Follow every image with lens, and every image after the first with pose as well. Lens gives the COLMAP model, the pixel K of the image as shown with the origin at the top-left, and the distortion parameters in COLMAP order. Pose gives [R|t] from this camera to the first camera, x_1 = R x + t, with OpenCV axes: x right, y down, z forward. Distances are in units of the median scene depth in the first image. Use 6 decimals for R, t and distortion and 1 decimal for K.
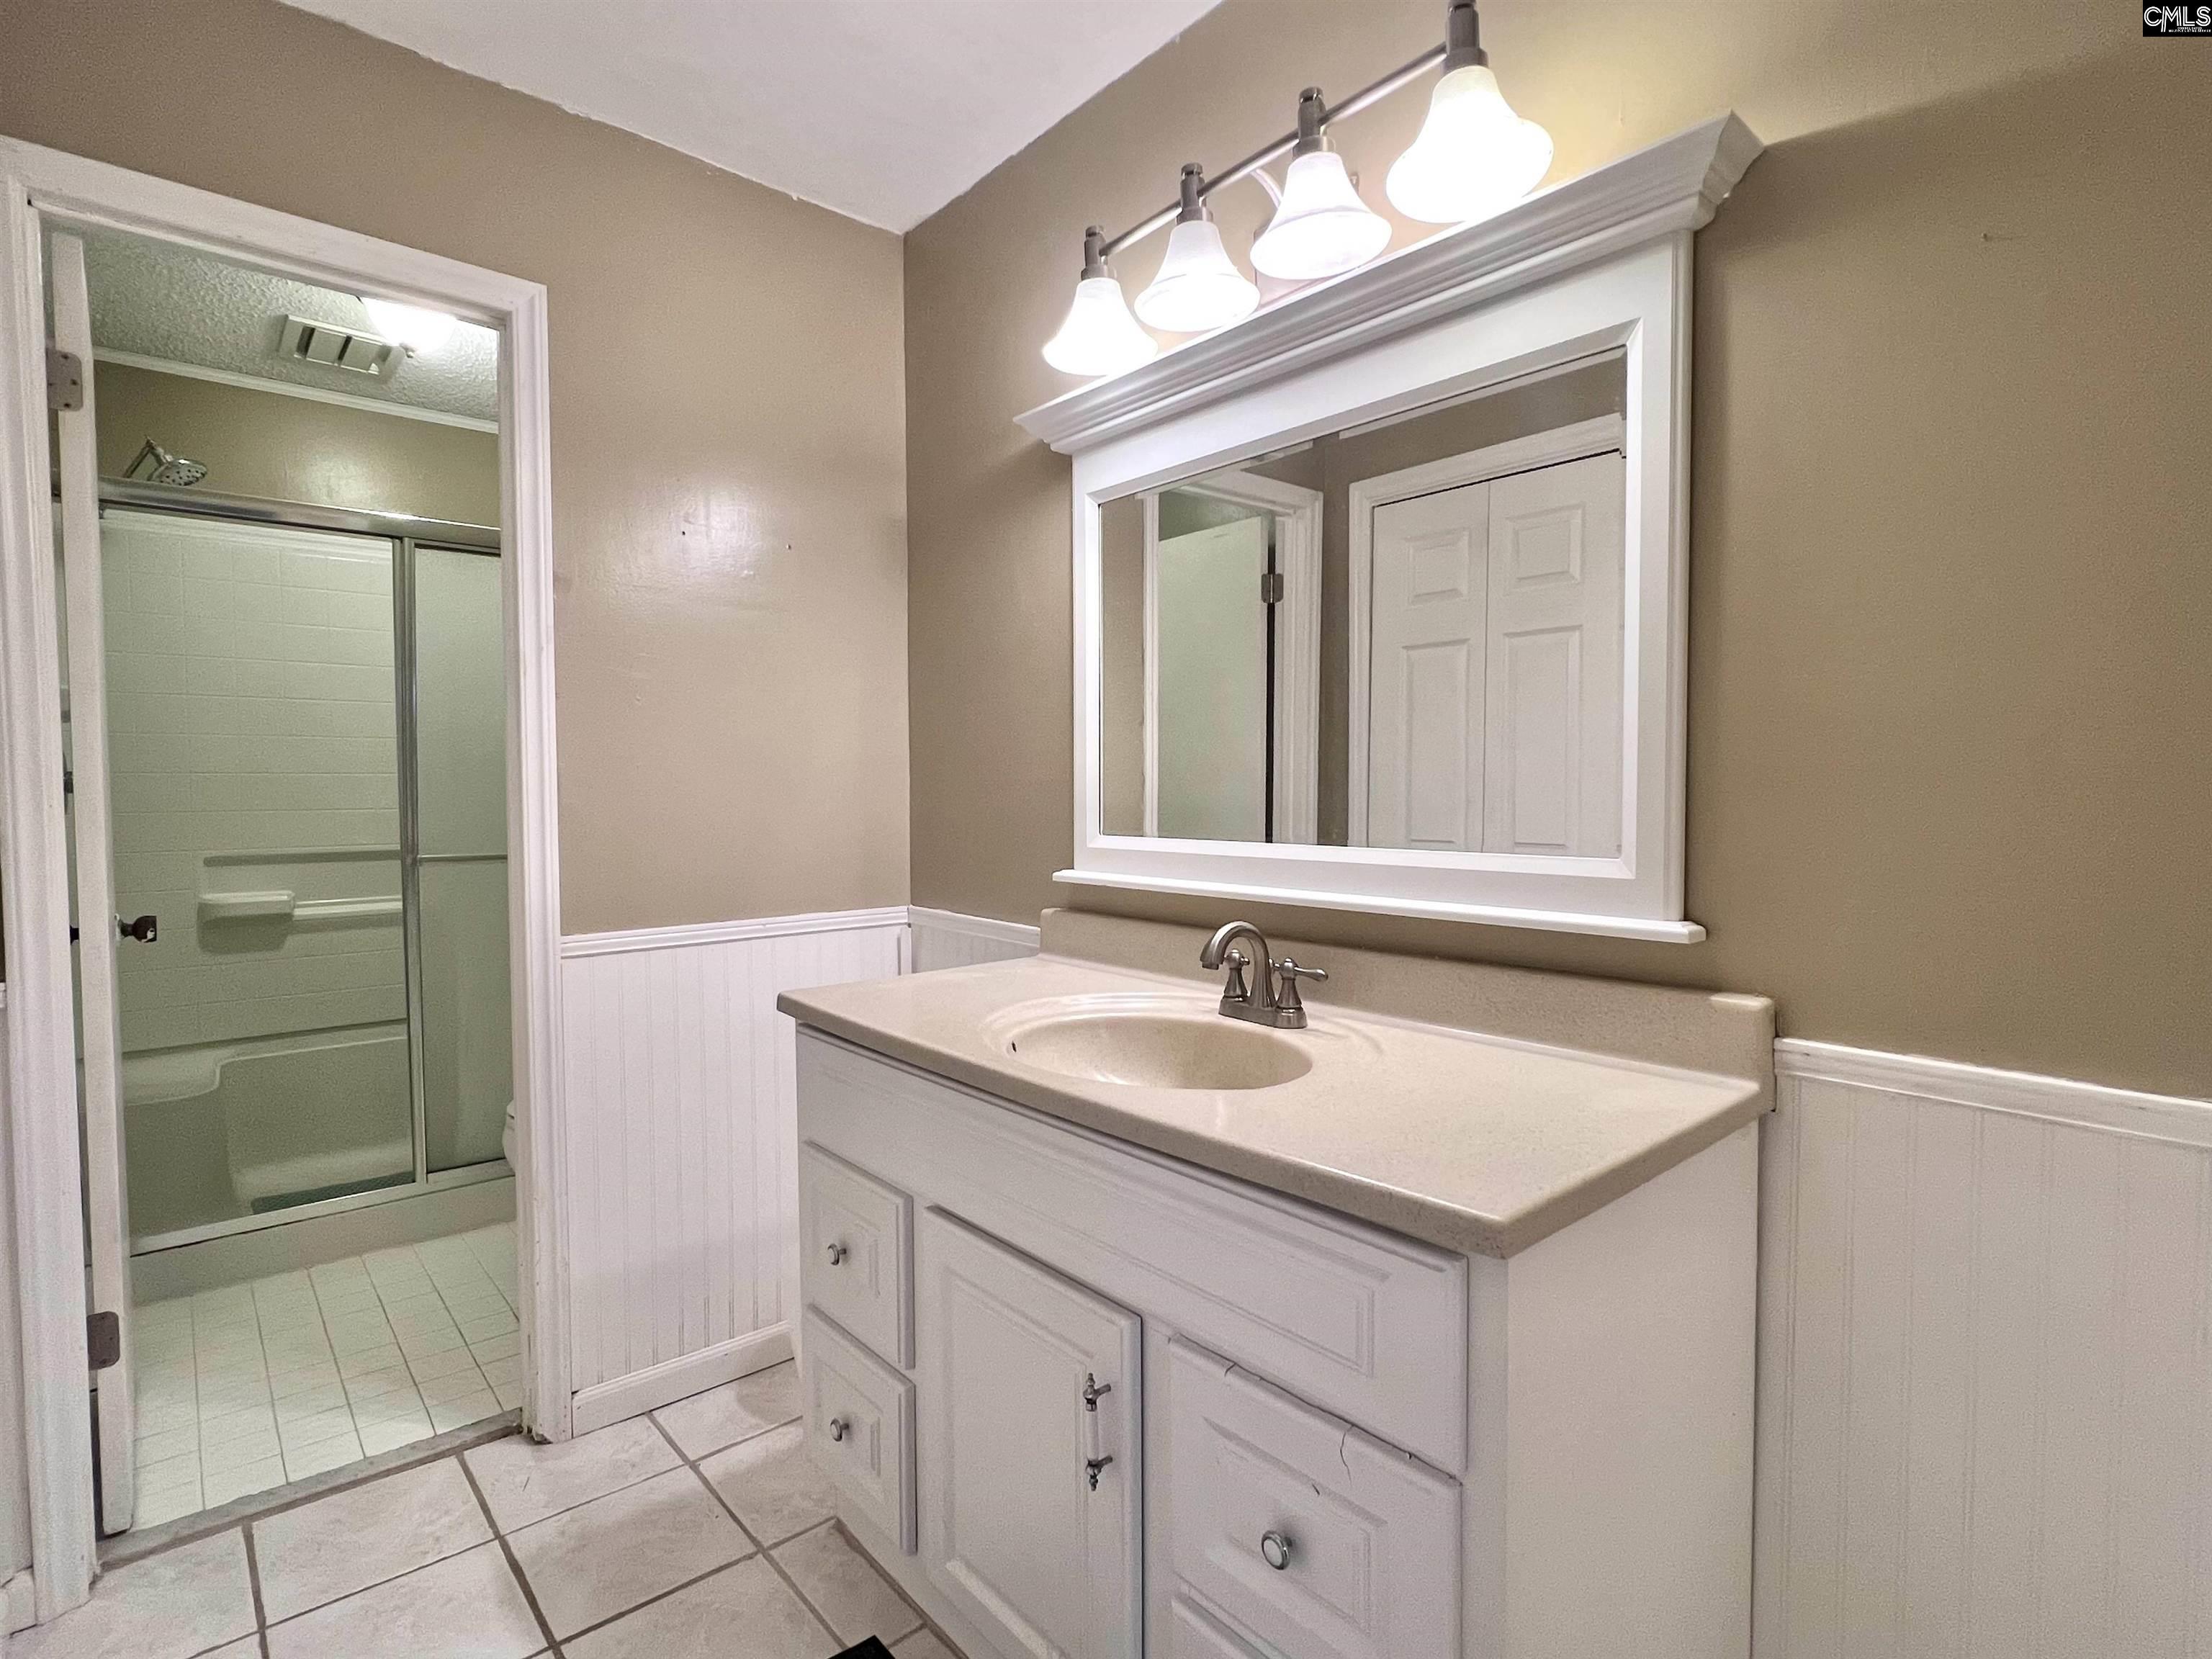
lens RADIAL K [[1098.3, 0, 1096.8], [0, 1098.3, 832.7], [0, 0, 1]] dist [-0.003543, 0.000748]
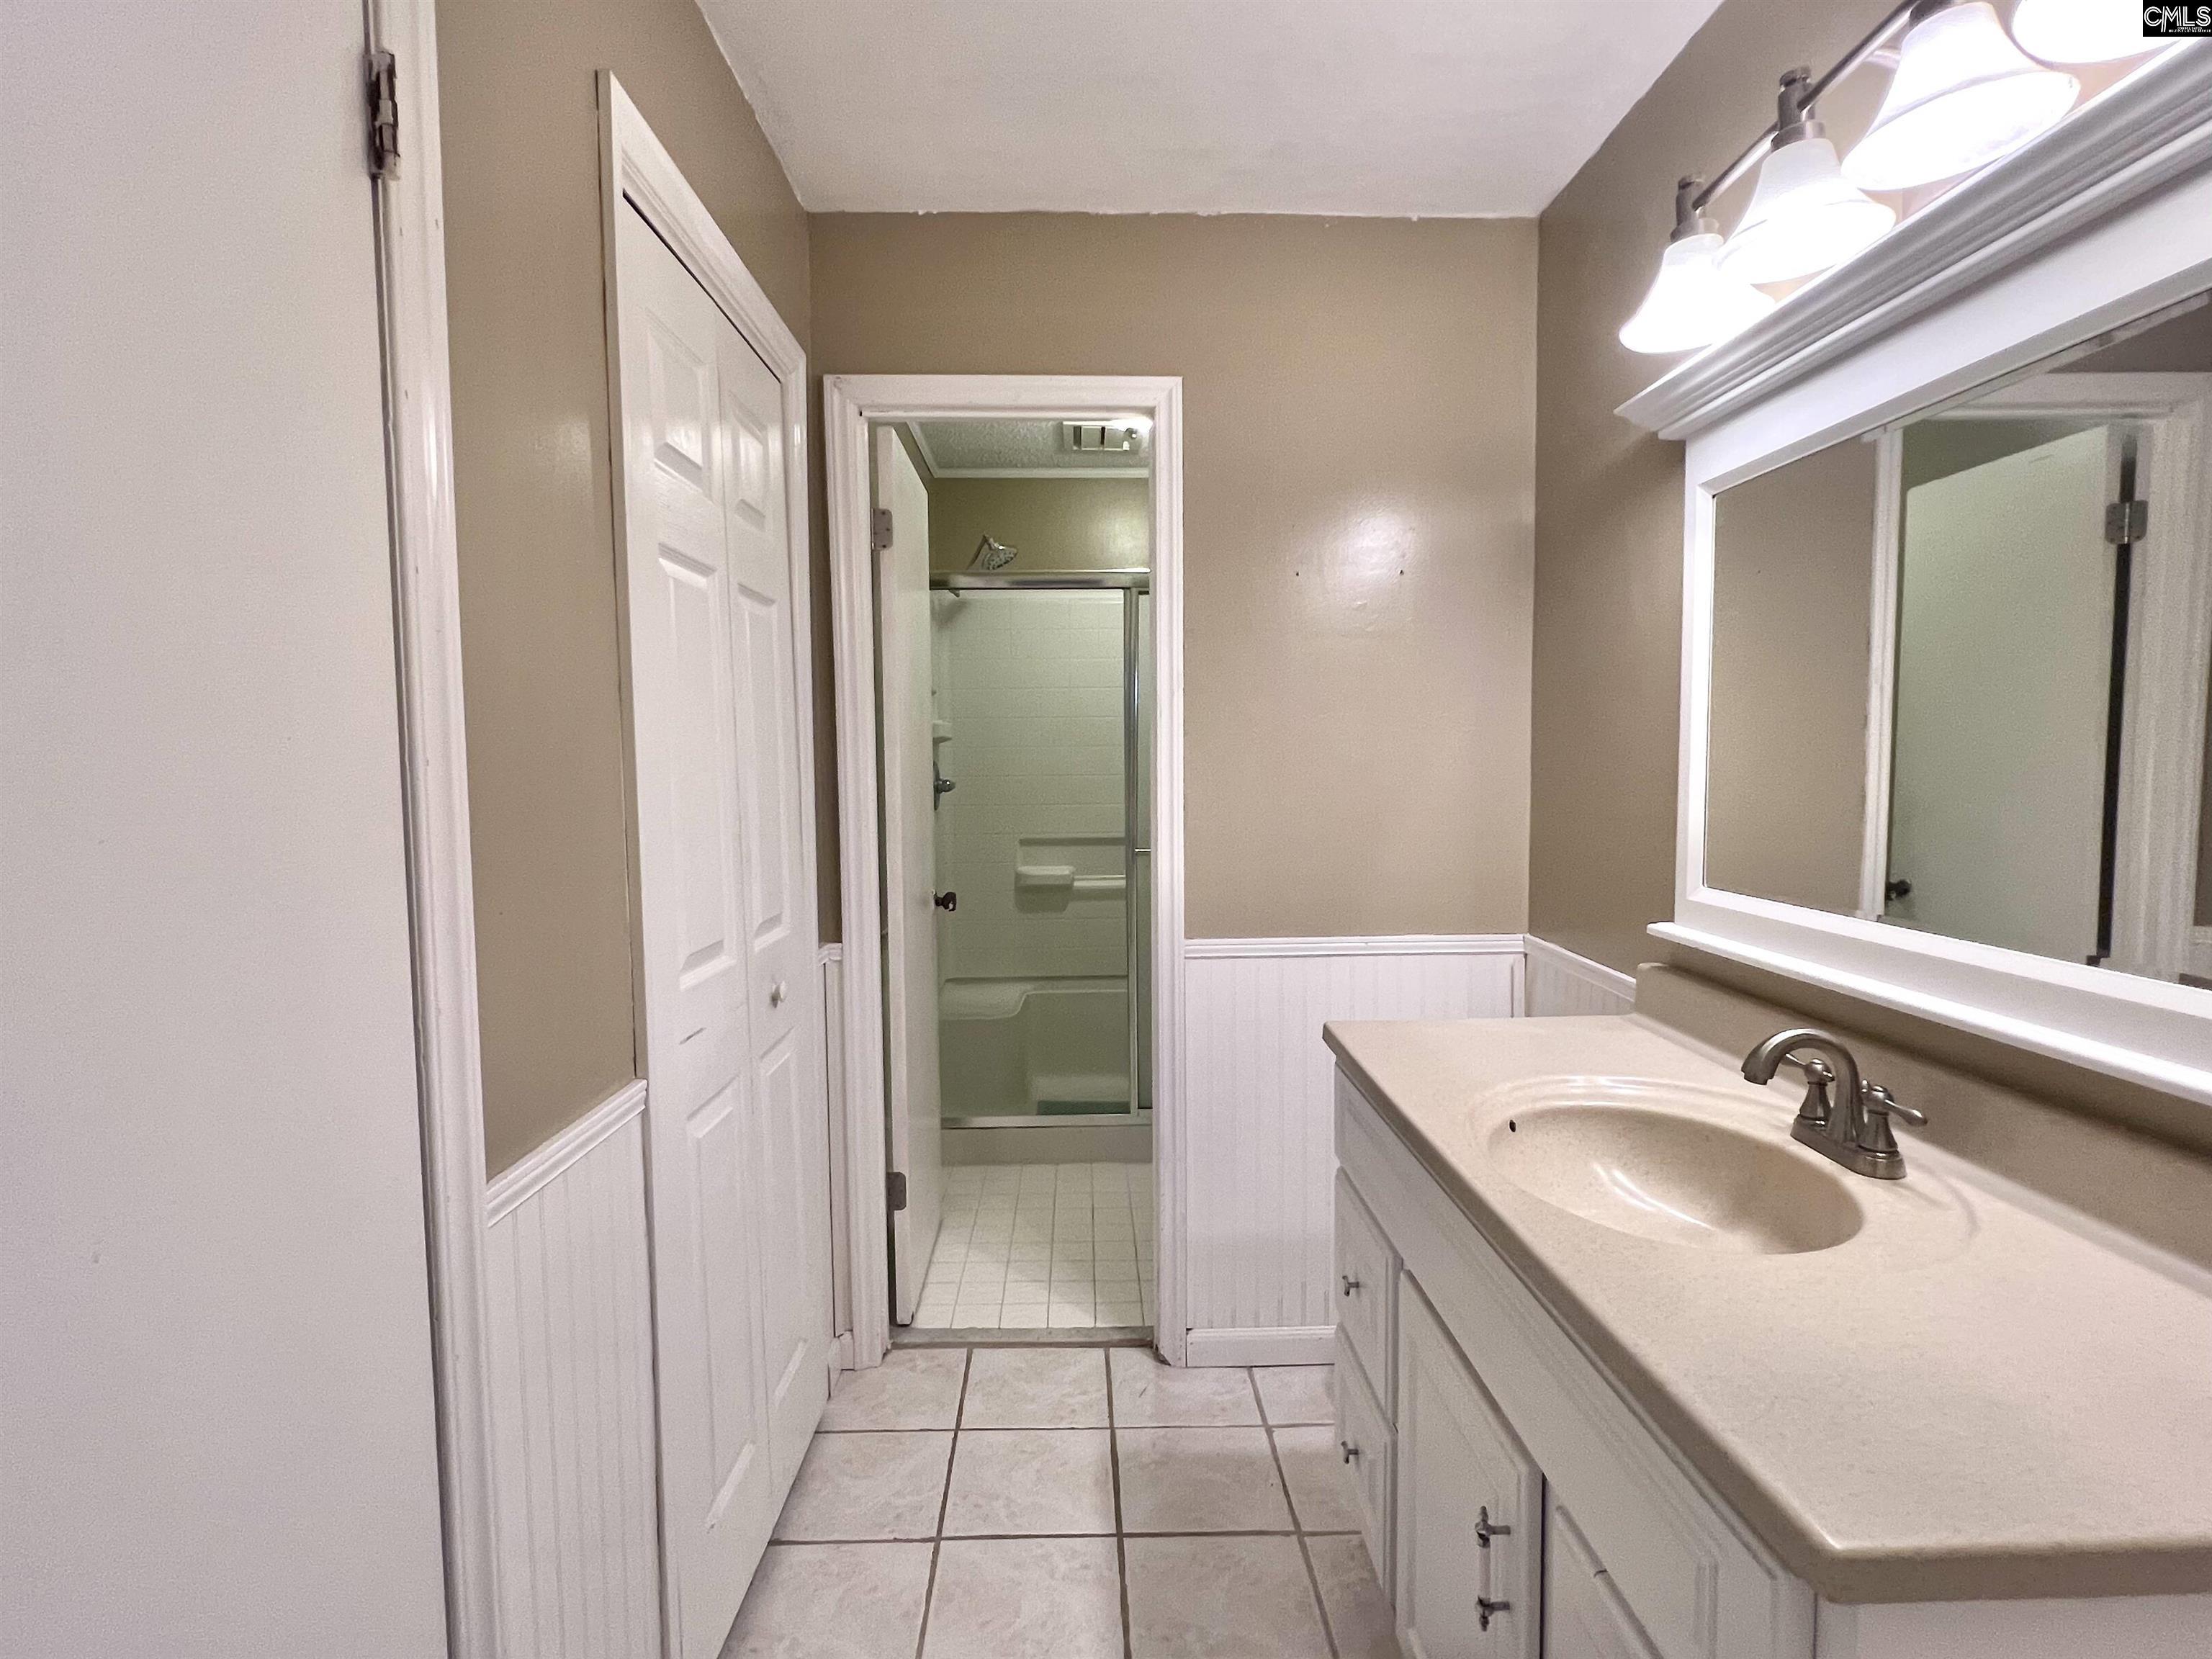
lens RADIAL K [[1098.3, 0, 1096.8], [0, 1098.3, 832.7], [0, 0, 1]] dist [-0.003543, 0.000748]
pose [[0.772834, 0.037939, -0.633473, 0.175445], [-0.018782, 0.999142, 0.036925, -0.061710], [0.634330, -0.016640, 0.772883, 0.045662]]
